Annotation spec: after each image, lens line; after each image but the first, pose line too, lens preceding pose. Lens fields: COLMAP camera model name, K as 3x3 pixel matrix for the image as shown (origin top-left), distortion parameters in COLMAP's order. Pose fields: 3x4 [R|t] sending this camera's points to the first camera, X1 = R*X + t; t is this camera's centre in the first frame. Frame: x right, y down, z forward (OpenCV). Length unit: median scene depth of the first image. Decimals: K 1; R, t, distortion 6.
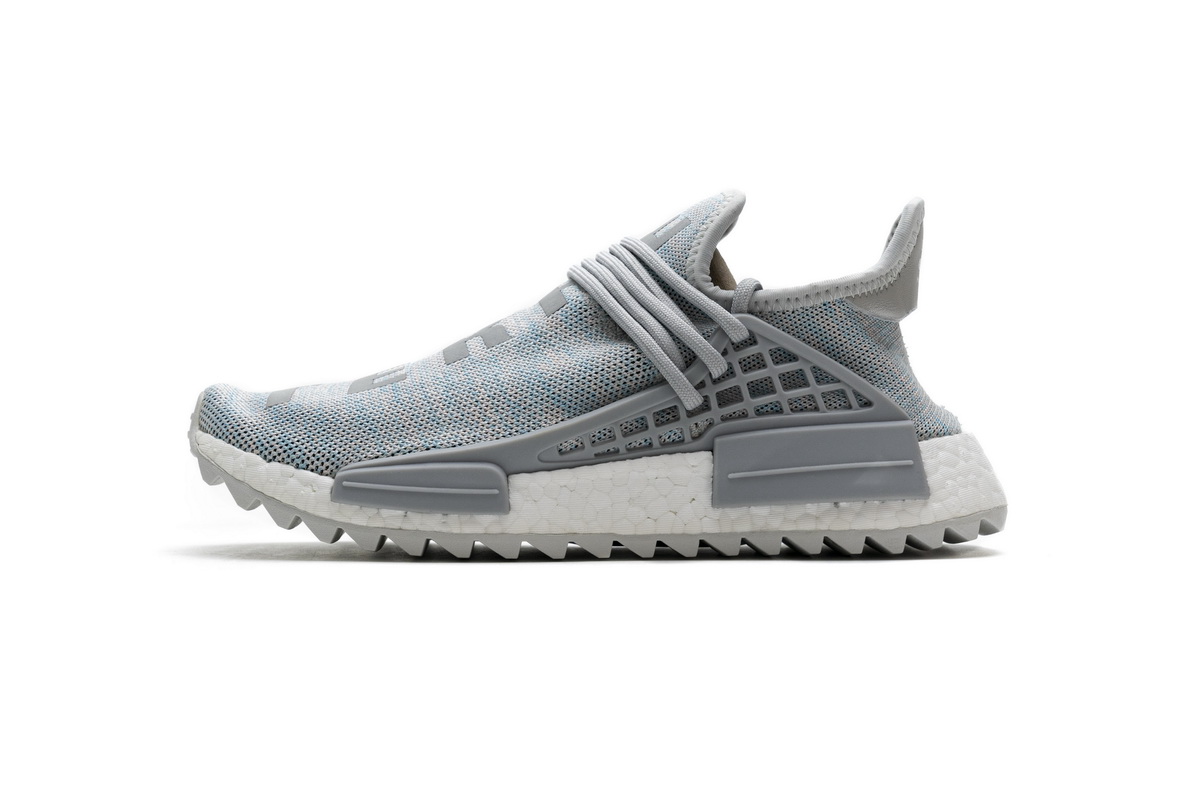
lens RADIAL K [[2336.4, 0, 595.3], [0, 2336.4, 396.0], [0, 0, 1]] dist [0.108264, 0.000000]
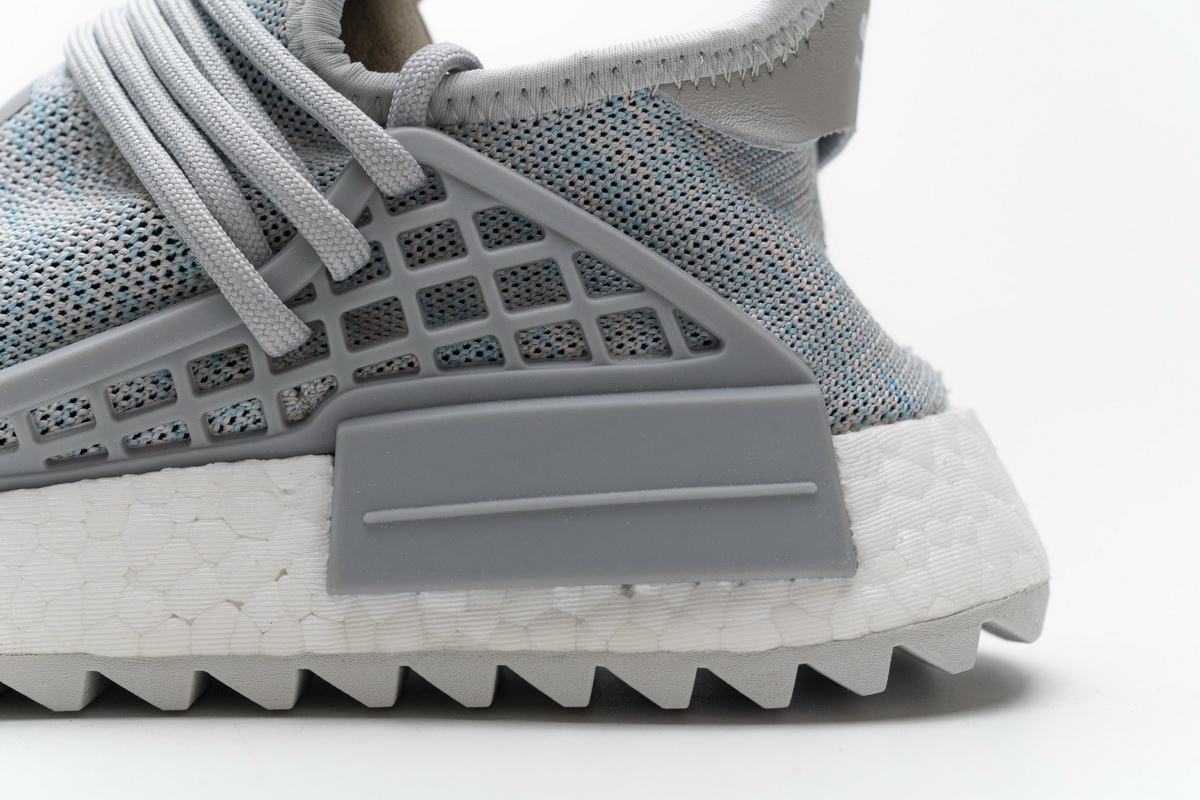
lens RADIAL K [[2381.0, 0, 584.2], [0, 2381.0, 359.7], [0, 0, 1]] dist [0.113042, 0.000000]
pose [[0.999133, 0.008075, -0.040853, 0.111652], [-0.007213, 0.999749, 0.021200, -0.002691], [0.041014, -0.020887, 0.998940, 0.578829]]
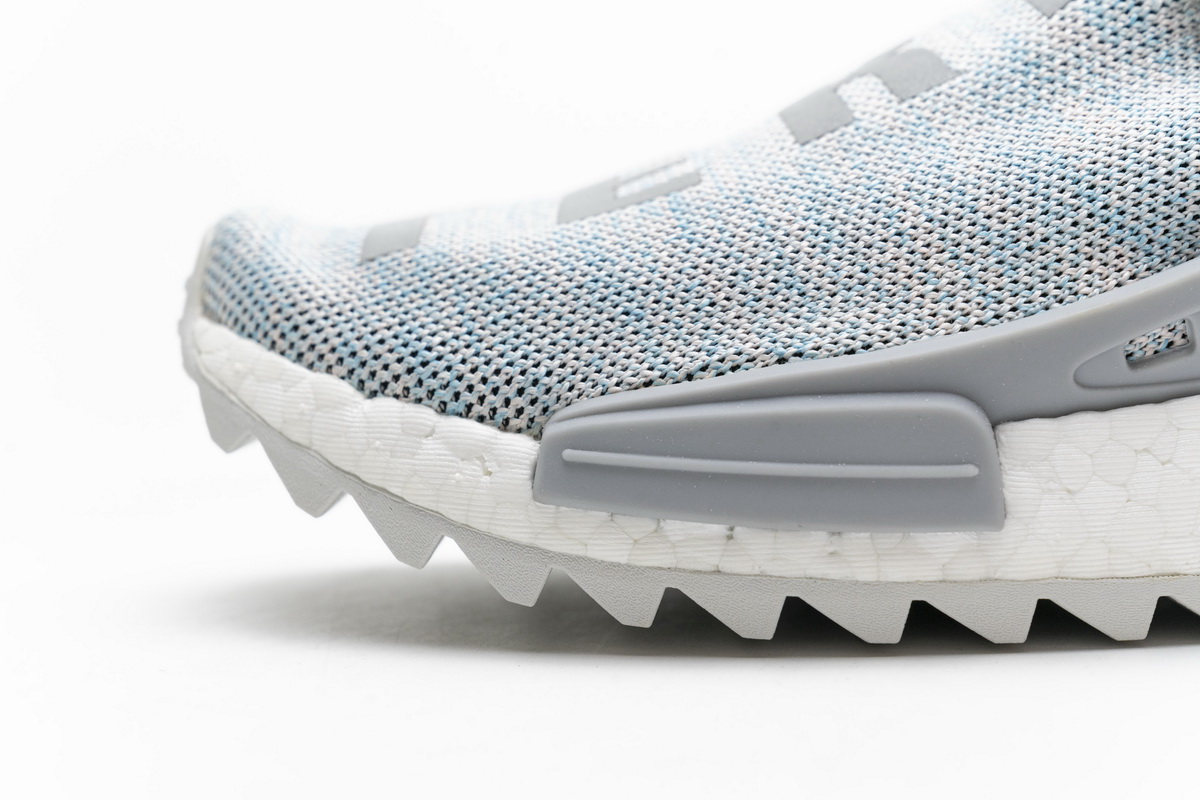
lens RADIAL K [[2381.0, 0, 605.9], [0, 2381.0, 399.1], [0, 0, 1]] dist [0.113042, 0.000000]
pose [[0.999117, -0.018629, -0.037652, -0.085184], [0.021053, 0.997660, 0.065052, 0.002962], [0.036352, -0.065788, 0.997171, 0.604351]]
